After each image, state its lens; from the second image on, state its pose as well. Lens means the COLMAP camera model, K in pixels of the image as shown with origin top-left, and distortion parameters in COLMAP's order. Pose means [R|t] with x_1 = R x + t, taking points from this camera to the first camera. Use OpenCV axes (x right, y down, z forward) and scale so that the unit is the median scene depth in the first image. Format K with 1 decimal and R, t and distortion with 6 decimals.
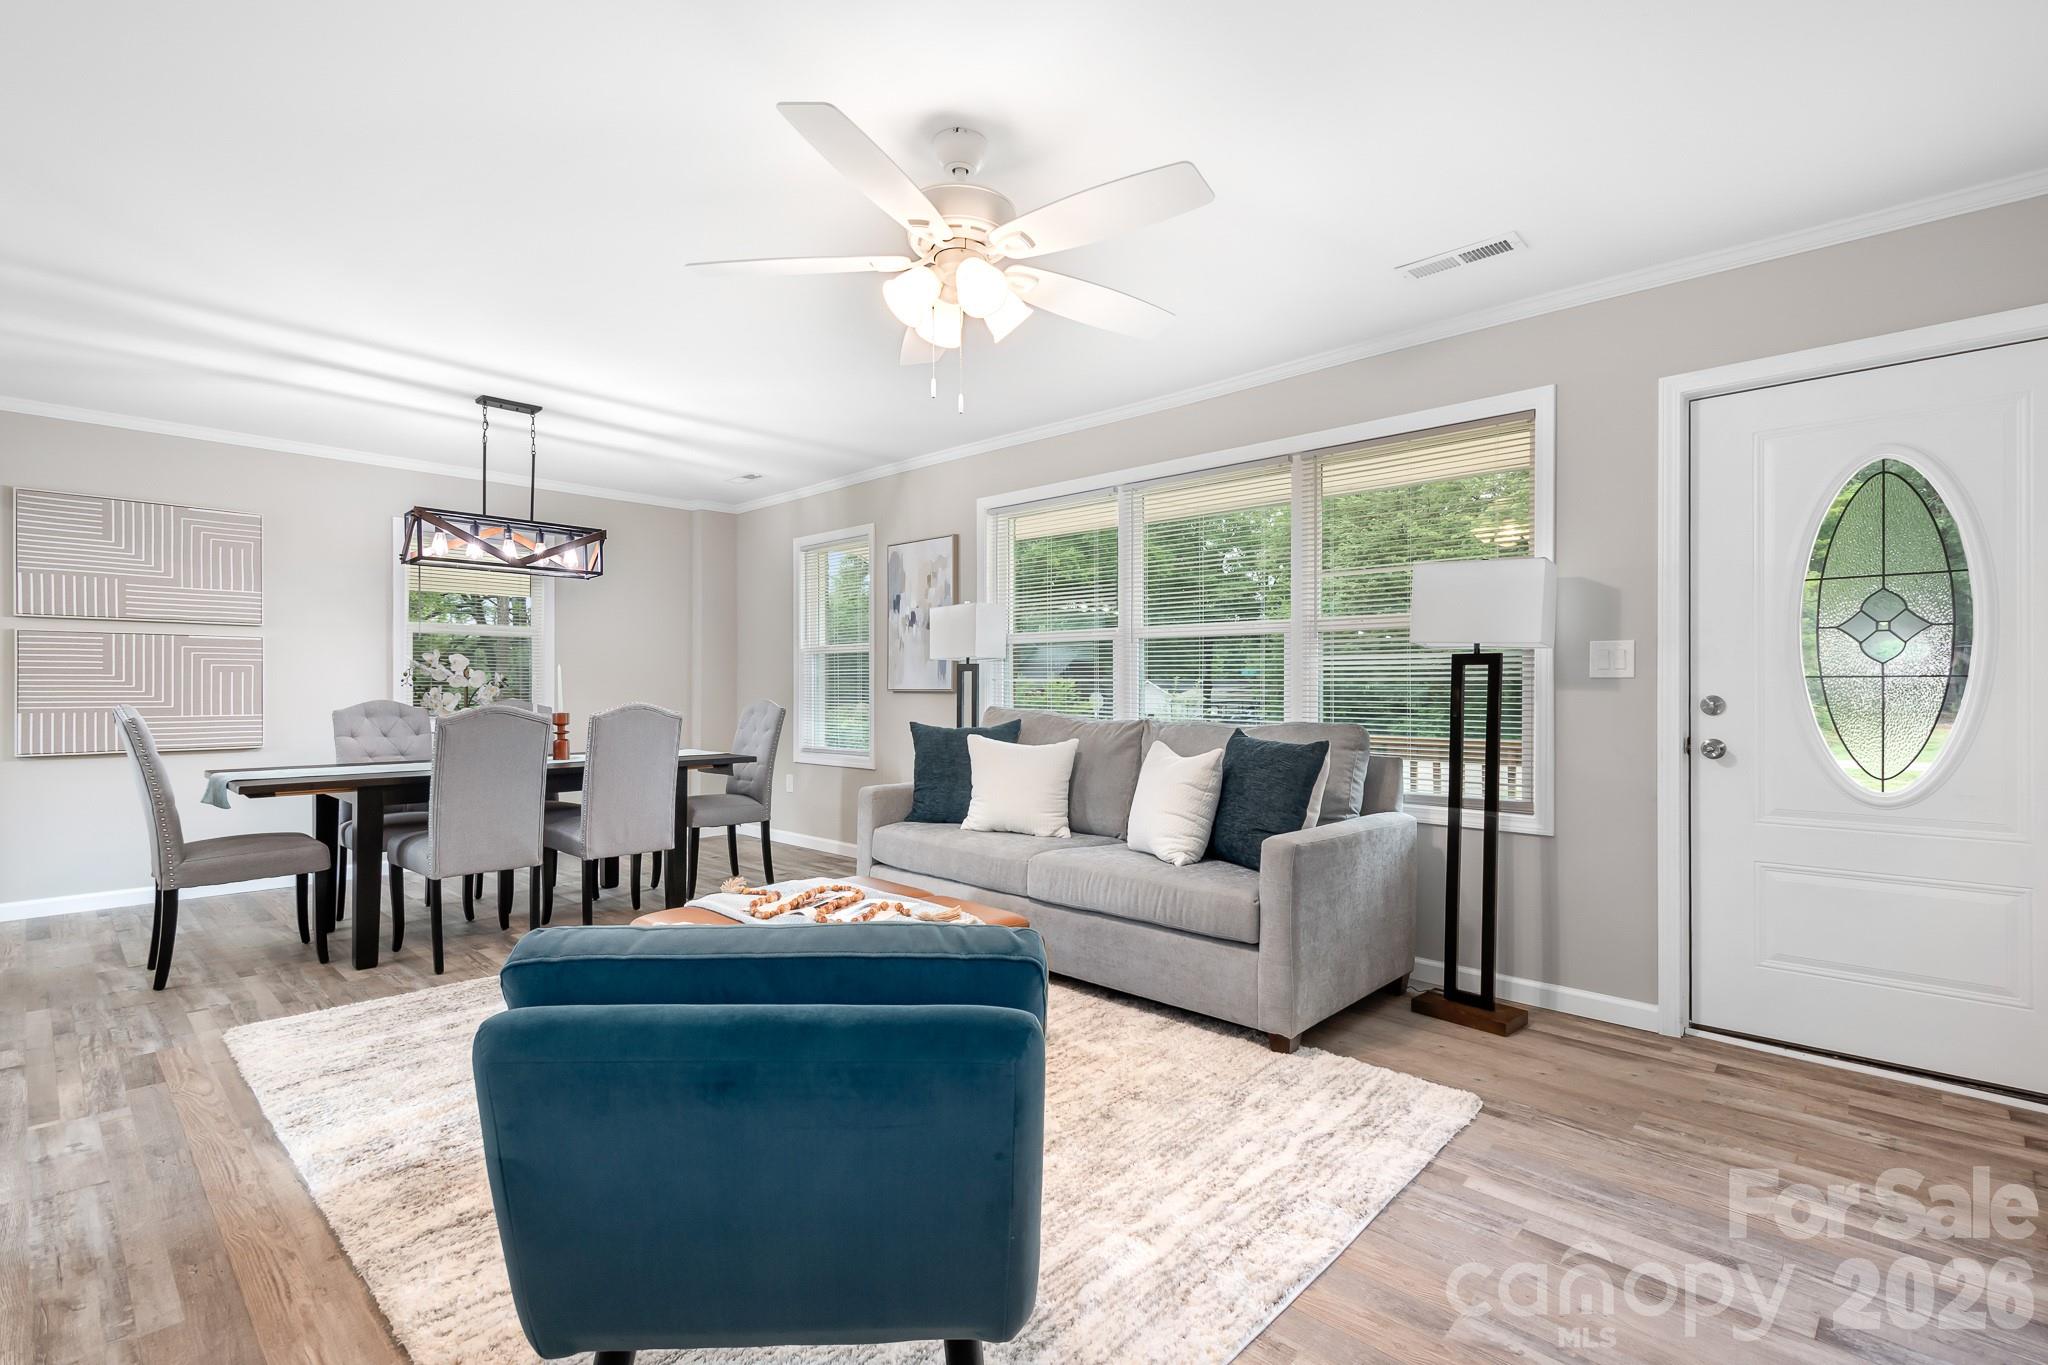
lens RADIAL K [[919.8, 0, 1017.9], [0, 919.8, 690.7], [0, 0, 1]] dist [0.010604, -0.000380]
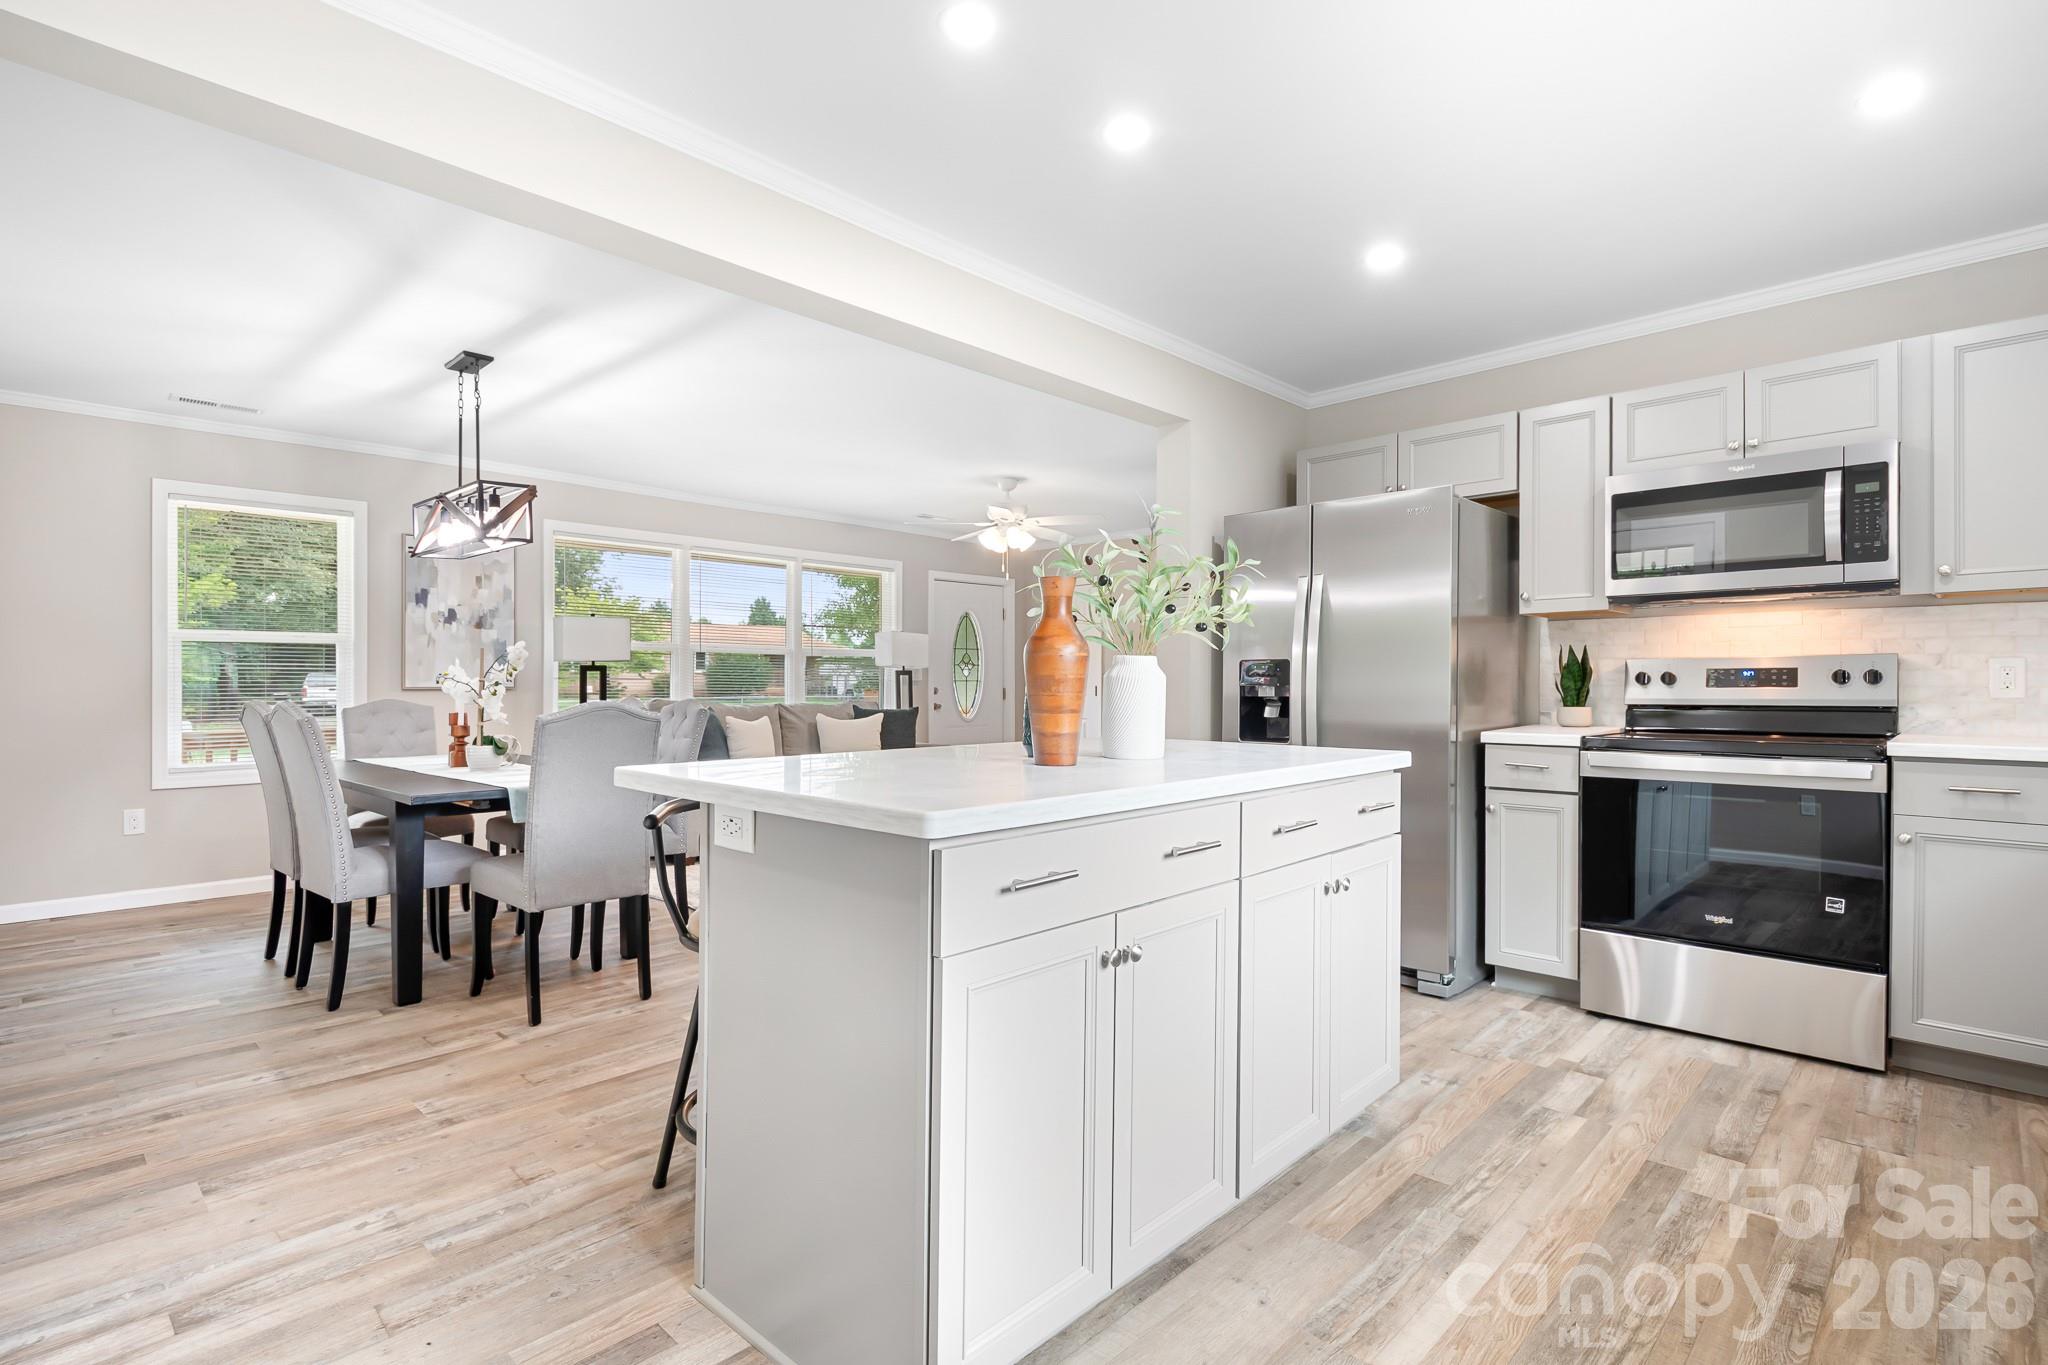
lens RADIAL K [[975.9, 0, 1030.7], [0, 975.9, 688.1], [0, 0, 1]] dist [-0.001107, -0.003591]
pose [[0.016312, -0.001116, 0.999866, -1.416157], [0.006824, 0.999976, 0.001005, 0.003779], [-0.999844, 0.006807, 0.016319, 0.434396]]
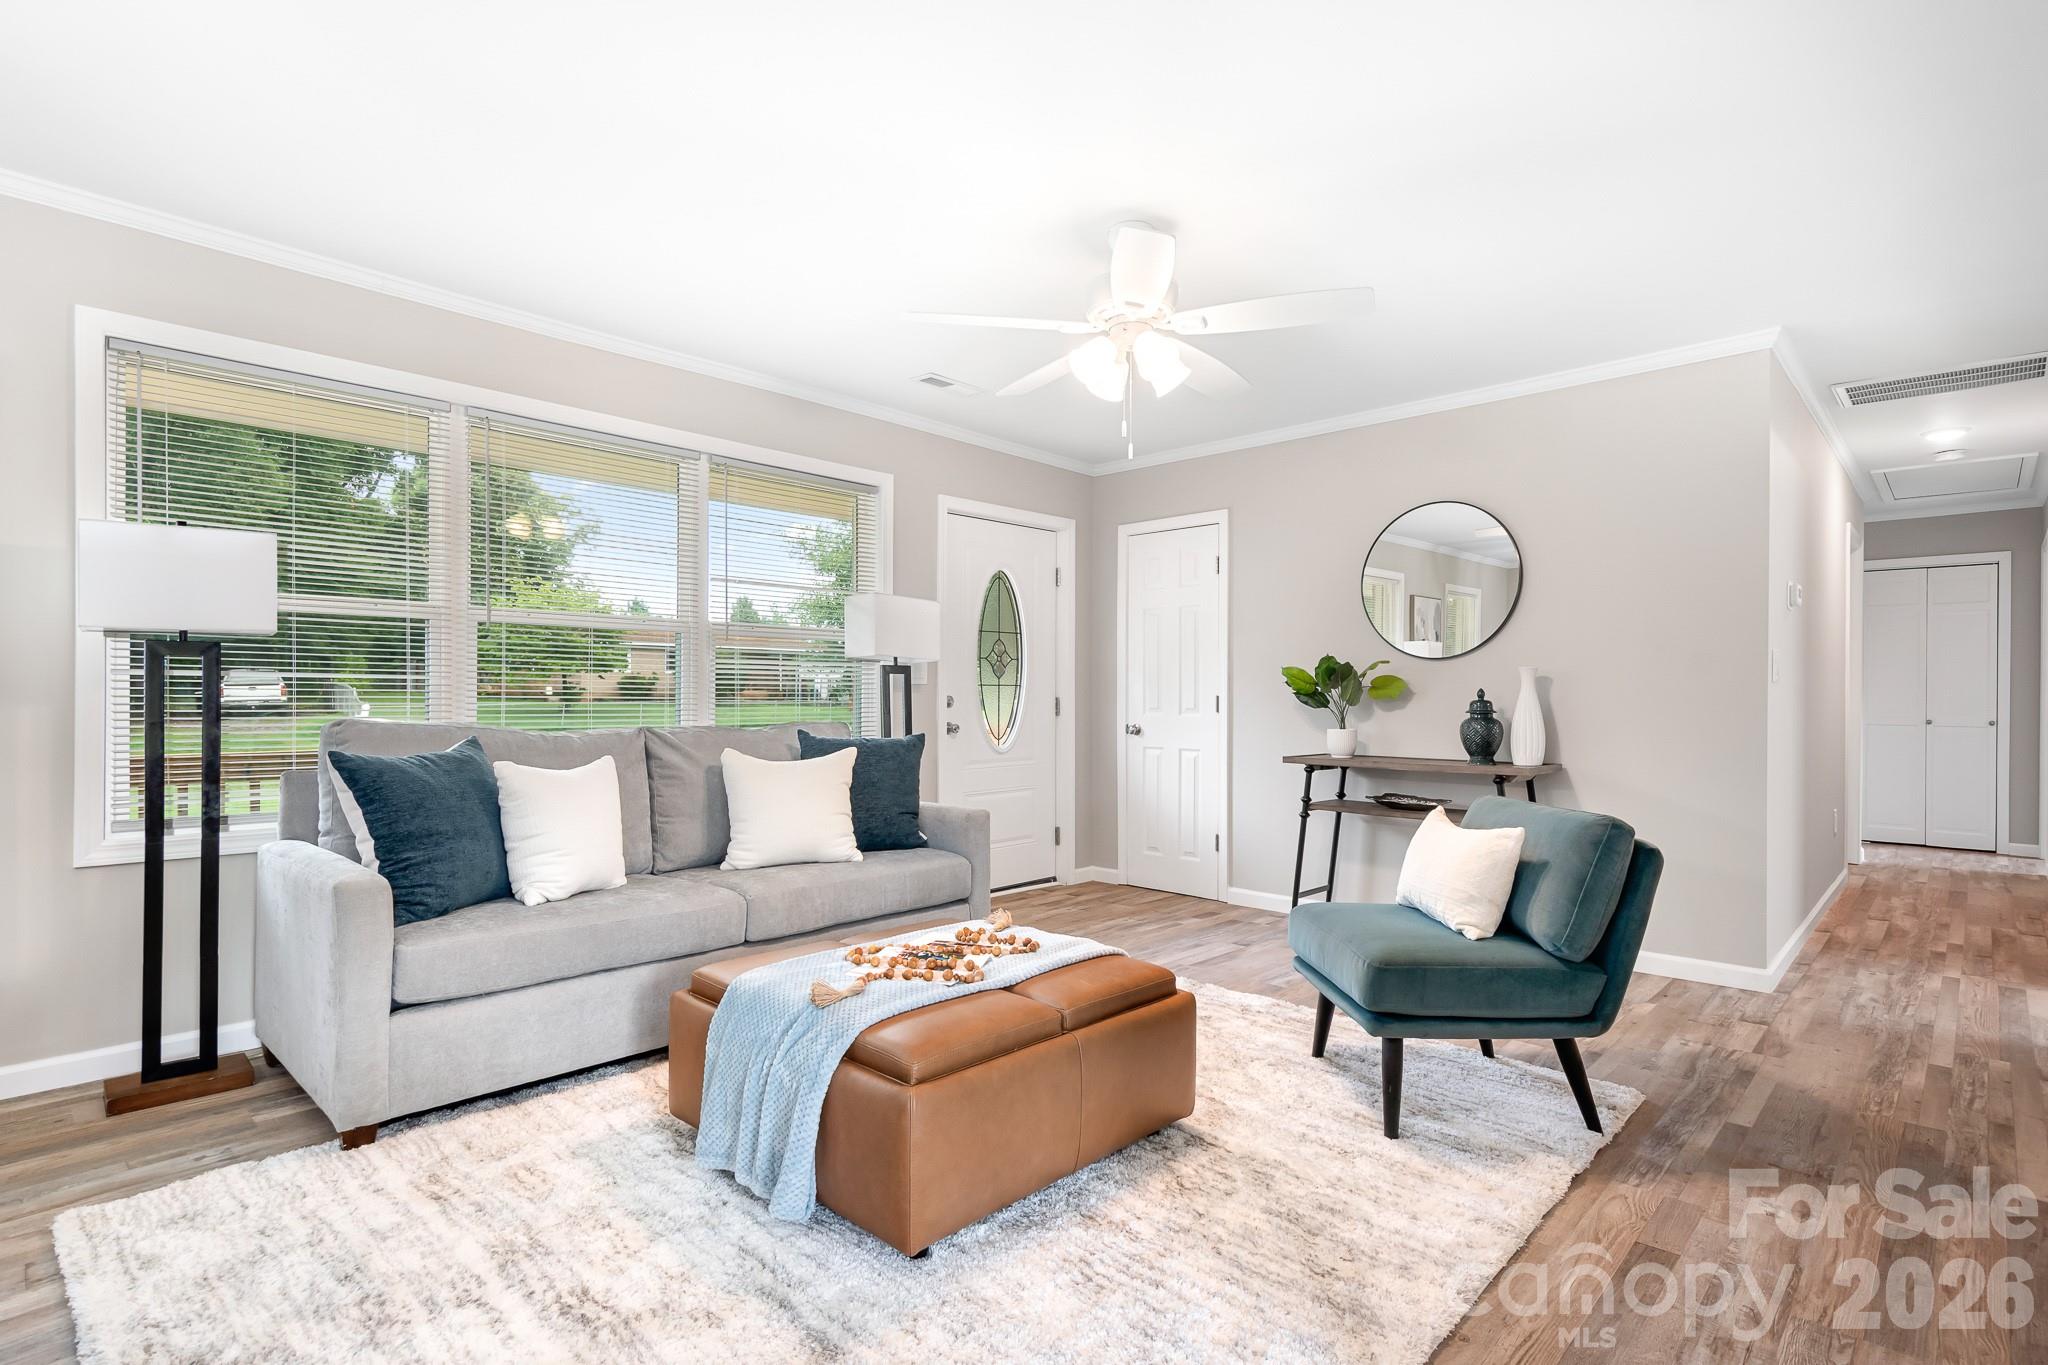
lens RADIAL K [[1006.5, 0, 1023.9], [0, 1006.5, 687.4], [0, 0, 1]] dist [0.002994, -0.000238]
pose [[0.011440, 0.003248, 0.999929, -0.664768], [-0.004297, 0.999986, -0.003199, -0.003157], [-0.999925, -0.004260, 0.011454, 0.552510]]
